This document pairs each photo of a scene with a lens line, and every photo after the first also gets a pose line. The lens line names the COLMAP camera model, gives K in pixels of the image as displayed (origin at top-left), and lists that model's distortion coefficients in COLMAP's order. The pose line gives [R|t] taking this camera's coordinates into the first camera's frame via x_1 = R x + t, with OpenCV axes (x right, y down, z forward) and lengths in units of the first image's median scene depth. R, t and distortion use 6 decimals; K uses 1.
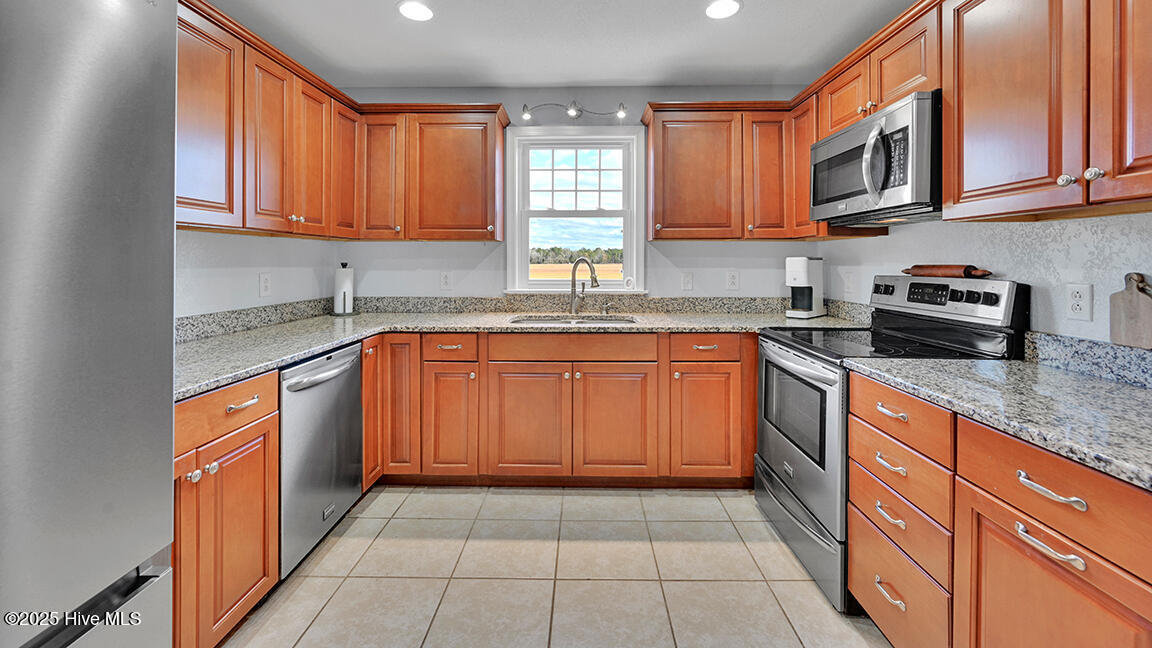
lens RADIAL K [[450.8, 0, 578.5], [0, 450.8, 262.0], [0, 0, 1]] dist [-0.001253, 0.000005]
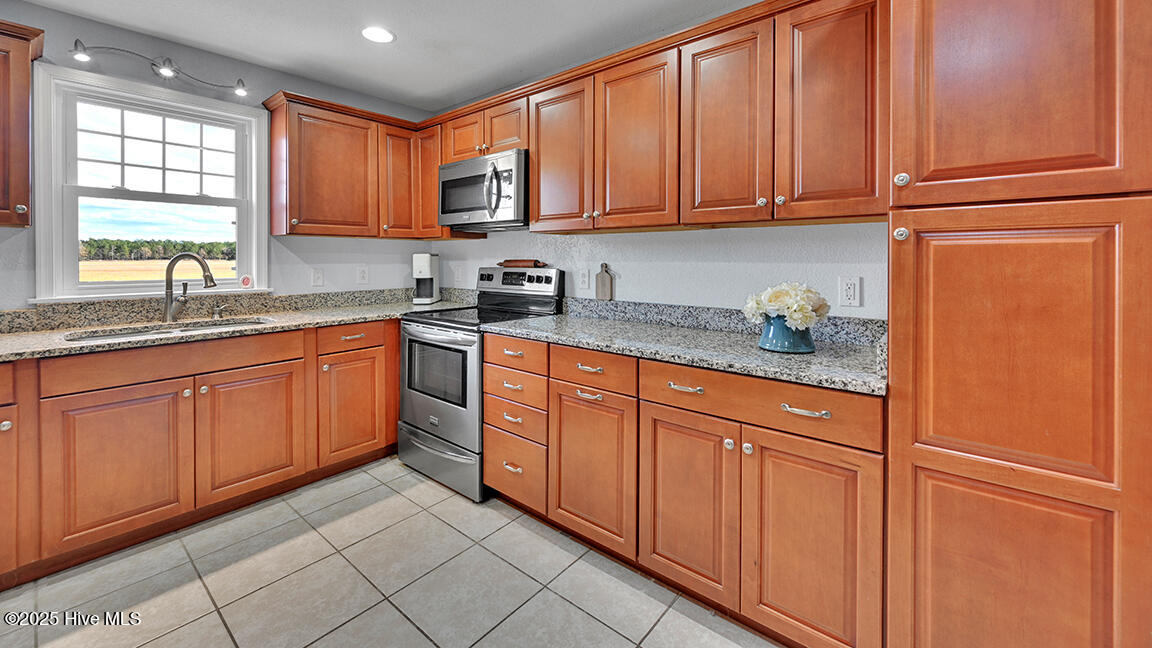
lens RADIAL K [[453.4, 0, 574.7], [0, 453.4, 260.1], [0, 0, 1]] dist [-0.000361, -0.000035]
pose [[0.629671, -0.004468, 0.776849, -0.225711], [0.000122, 0.999984, 0.005652, -0.000572], [-0.776862, -0.003465, 0.629662, -0.094261]]
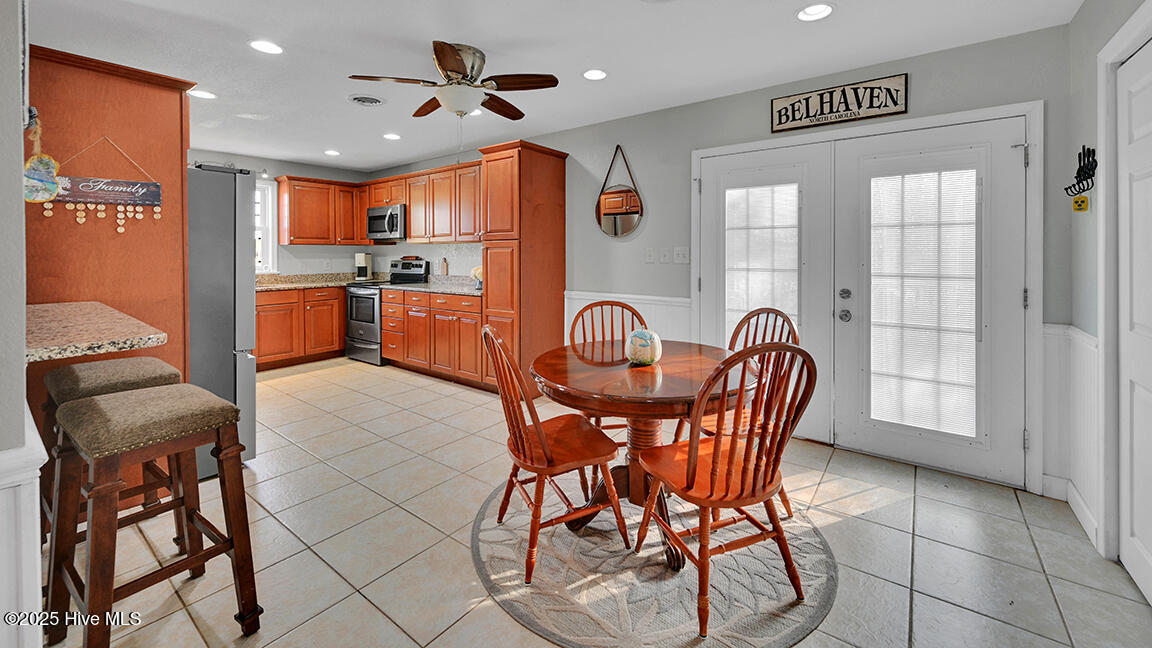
lens RADIAL K [[452.6, 0, 579.9], [0, 452.6, 255.7], [0, 0, 1]] dist [-0.000633, -0.000129]
pose [[0.587833, -0.008897, 0.808933, -0.774069], [0.006539, 0.999959, 0.006247, -0.006813], [-0.808956, 0.001617, 0.587868, -1.344965]]
